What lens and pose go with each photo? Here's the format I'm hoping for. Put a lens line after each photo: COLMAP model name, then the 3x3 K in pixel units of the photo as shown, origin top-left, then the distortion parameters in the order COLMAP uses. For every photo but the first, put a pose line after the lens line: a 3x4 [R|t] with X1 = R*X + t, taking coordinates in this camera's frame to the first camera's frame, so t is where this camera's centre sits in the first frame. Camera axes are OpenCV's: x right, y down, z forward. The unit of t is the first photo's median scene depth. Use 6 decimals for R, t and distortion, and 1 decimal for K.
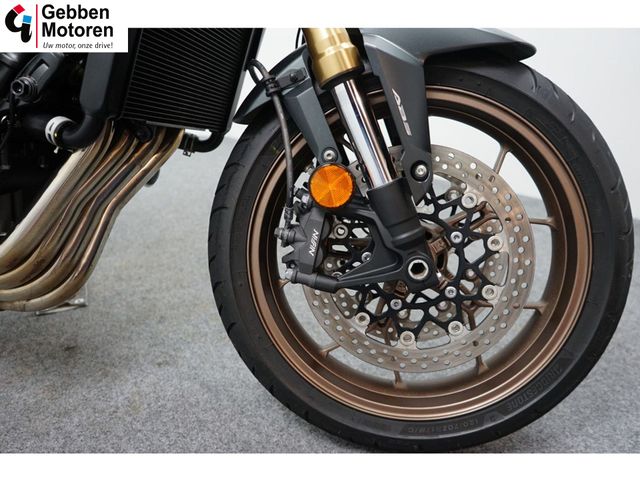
lens RADIAL K [[547.9, 0, 320.0], [0, 547.9, 240.0], [0, 0, 1]] dist [-0.077601, 0.154289]
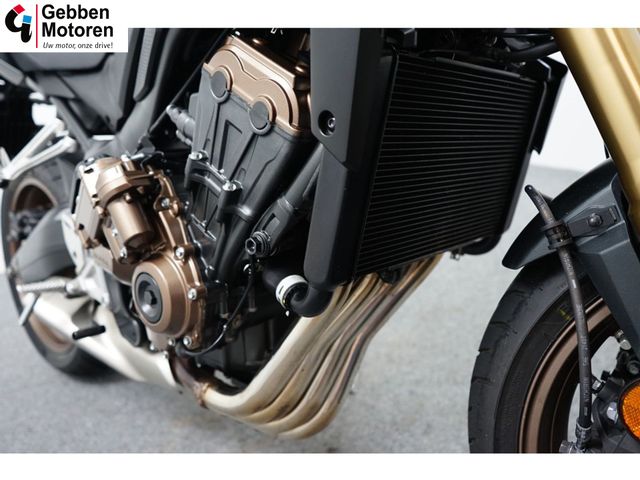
lens RADIAL K [[547.9, 0, 320.0], [0, 547.9, 240.0], [0, 0, 1]] dist [-0.077601, 0.154289]
pose [[0.859069, 0.016822, -0.511582, 0.006533], [-0.011028, 0.999836, 0.014358, -0.262638], [0.511740, -0.006693, 0.859114, 0.240712]]
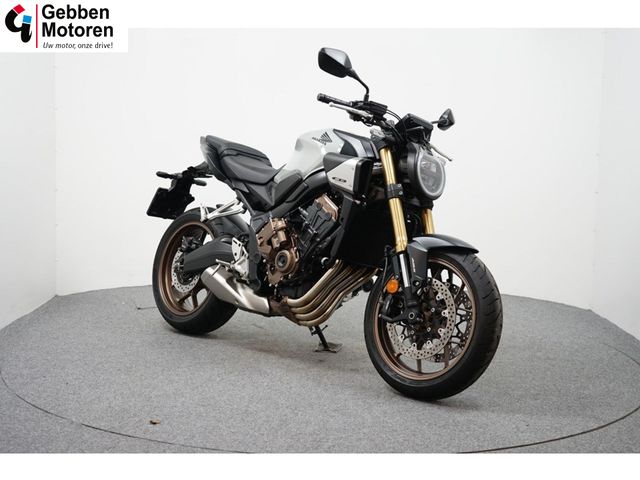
lens RADIAL K [[926.8, 0, 320.0], [0, 926.8, 240.0], [0, 0, 1]] dist [-0.010533, -0.007332]
pose [[0.828756, 0.084494, -0.553194, 2.309283], [-0.225762, 0.955004, -0.192354, 0.680083], [0.512050, 0.284304, 0.810541, -3.217258]]
